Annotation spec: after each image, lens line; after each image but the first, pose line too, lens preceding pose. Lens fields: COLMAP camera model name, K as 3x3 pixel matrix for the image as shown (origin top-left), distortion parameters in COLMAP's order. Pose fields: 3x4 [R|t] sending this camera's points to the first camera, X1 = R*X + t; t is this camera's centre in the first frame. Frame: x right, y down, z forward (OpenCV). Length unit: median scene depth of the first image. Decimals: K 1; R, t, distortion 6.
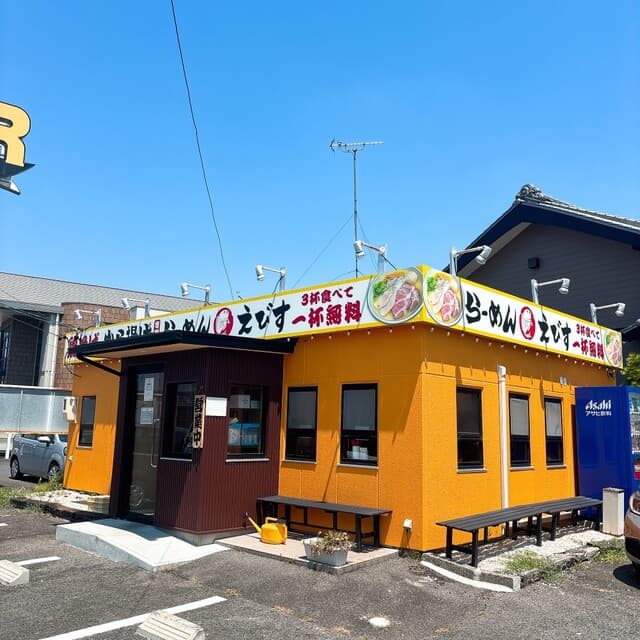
lens RADIAL K [[640.8, 0, 317.3], [0, 640.8, 319.7], [0, 0, 1]] dist [0.032796, 0.000000]
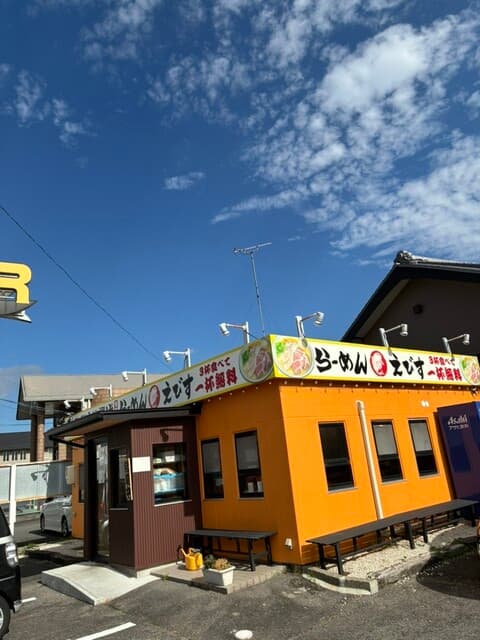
lens RADIAL K [[481.4, 0, 235.5], [0, 481.4, 318.3], [0, 0, 1]] dist [0.061962, -0.078029]
pose [[0.980693, -0.162166, -0.109283, 0.181733], [0.147813, 0.980609, -0.128678, -0.000881], [0.128031, 0.110041, 0.985647, 0.016119]]
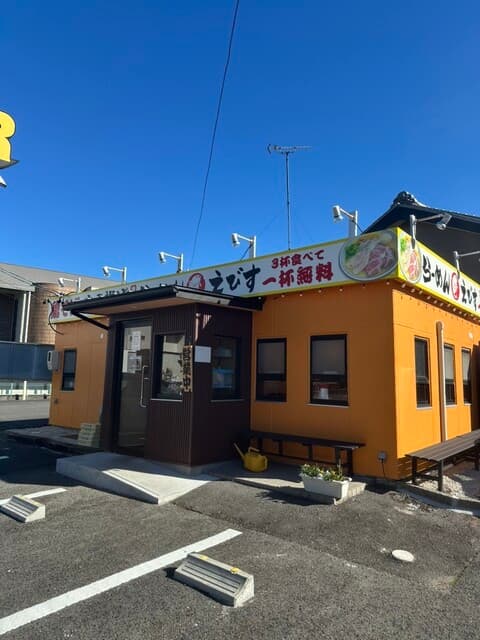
lens RADIAL K [[446.2, 0, 239.0], [0, 446.2, 318.4], [0, 0, 1]] dist [0.063128, -0.064602]
pose [[0.997770, 0.004987, 0.066561, -0.141904], [-0.007277, 0.999388, 0.034211, 0.042297], [-0.066350, -0.034619, 0.997196, 0.200047]]
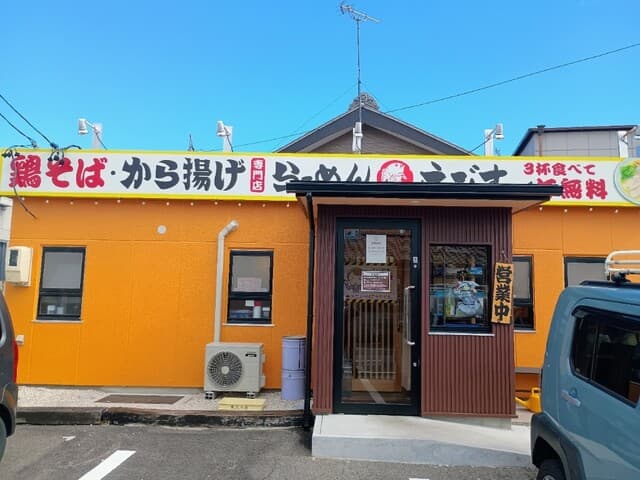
lens RADIAL K [[536.1, 0, 319.8], [0, 536.1, 239.7], [0, 0, 1]] dist [0.043864, -0.045160]
pose [[0.734109, 0.066418, 0.675776, -0.832767], [-0.118732, 0.992428, 0.031441, 0.091889], [-0.668571, -0.103317, 0.736437, 0.610369]]
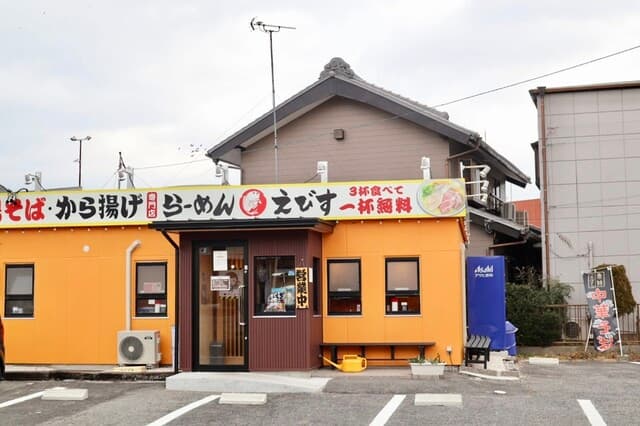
lens RADIAL K [[959.6, 0, 322.3], [0, 959.6, 214.3], [0, 0, 1]] dist [-0.122697, 0.000000]
pose [[0.814500, 0.021921, 0.579750, -1.214267], [-0.067482, 0.996083, 0.057145, -0.093607], [-0.576226, -0.085667, 0.812788, -0.541289]]
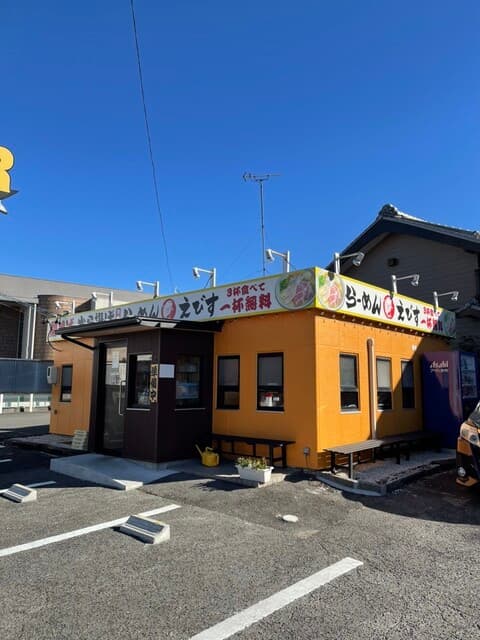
lens RADIAL K [[481.4, 0, 248.0], [0, 481.4, 322.2], [0, 0, 1]] dist [0.061962, -0.078029]
pose [[0.999145, -0.015414, 0.038353, -0.020575], [0.014024, 0.999244, 0.036251, -0.004450], [-0.038882, -0.035682, 0.998607, -0.037684]]
